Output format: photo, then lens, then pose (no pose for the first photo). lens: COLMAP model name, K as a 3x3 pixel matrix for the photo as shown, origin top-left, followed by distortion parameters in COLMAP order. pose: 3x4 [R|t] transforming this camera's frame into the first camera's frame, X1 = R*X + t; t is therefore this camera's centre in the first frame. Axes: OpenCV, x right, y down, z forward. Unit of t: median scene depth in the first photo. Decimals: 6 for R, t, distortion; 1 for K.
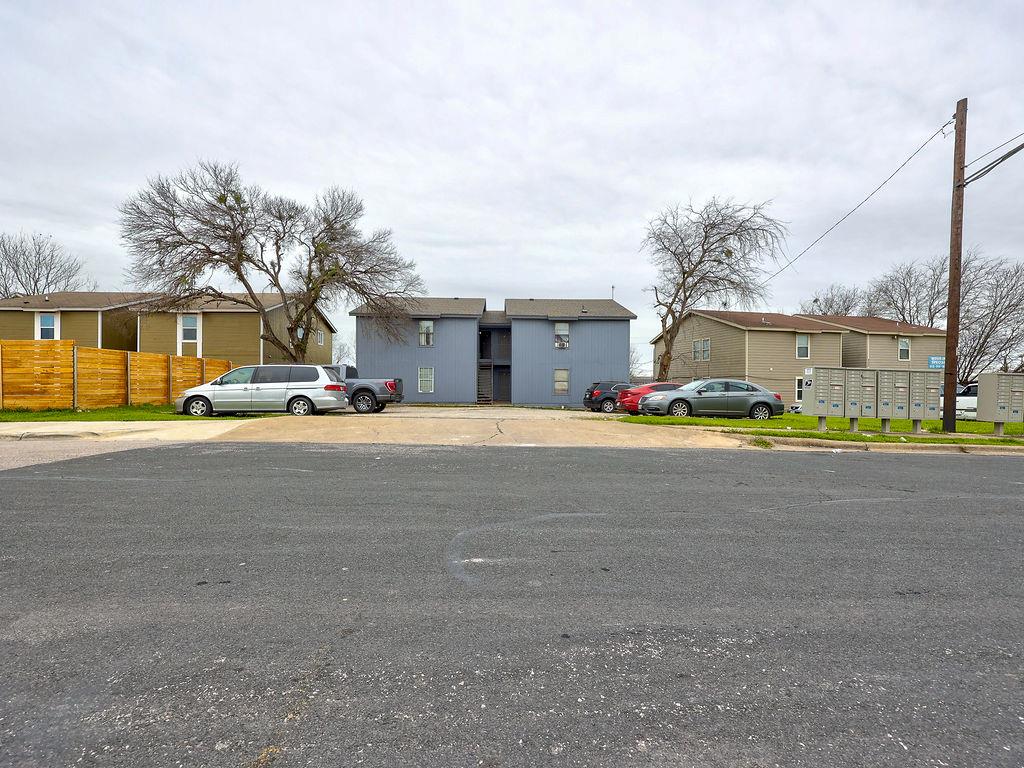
lens RADIAL K [[460.5, 0, 512.0], [0, 460.5, 384.0], [0, 0, 1]] dist [0.000083, 0.000199]
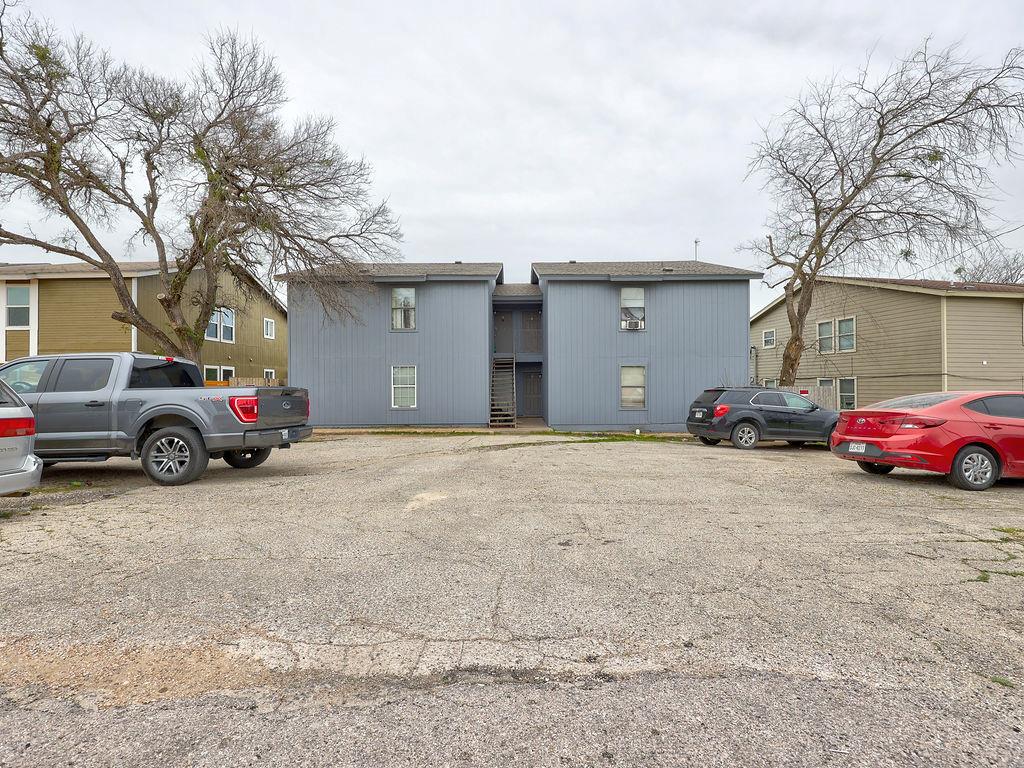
lens RADIAL K [[460.5, 0, 512.0], [0, 460.5, 384.0], [0, 0, 1]] dist [0.000083, 0.000199]
pose [[0.999201, -0.011688, -0.038230, -0.025815], [0.011309, 0.999885, -0.010103, -0.005580], [0.038344, 0.009663, 0.999218, 0.431274]]
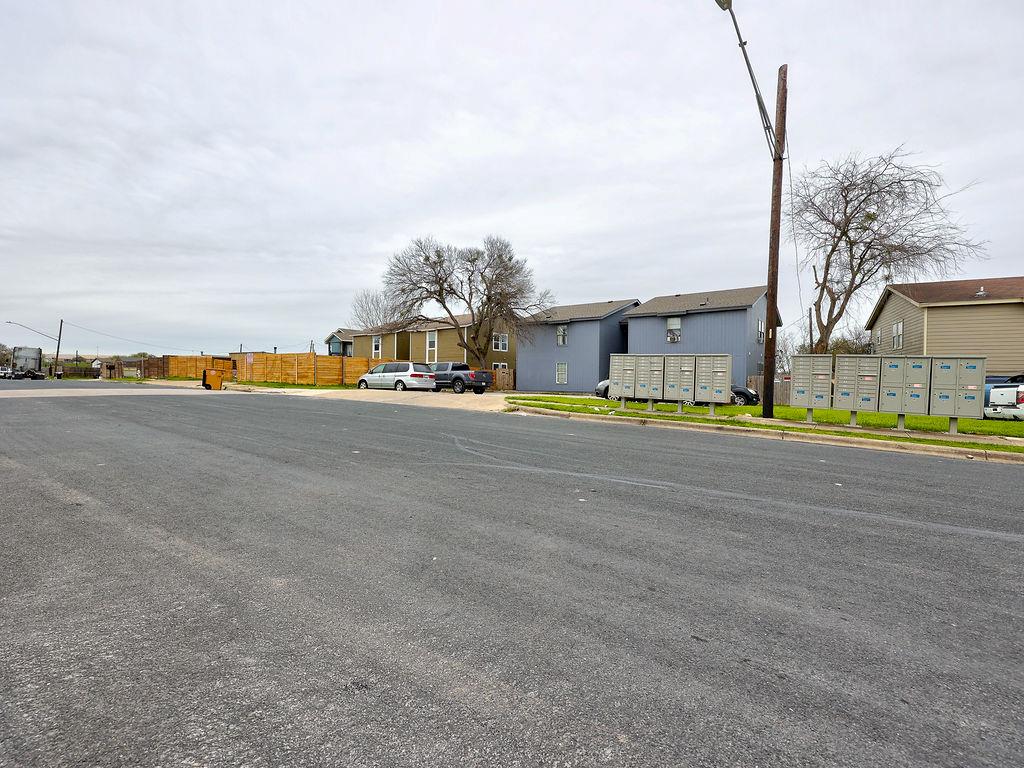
lens RADIAL K [[460.5, 0, 512.0], [0, 460.5, 384.0], [0, 0, 1]] dist [0.000083, 0.000199]
pose [[0.776881, 0.010077, -0.629567, 0.506419], [-0.008505, 0.999949, 0.005509, 0.014758], [0.629590, 0.001075, 0.776927, -0.038027]]
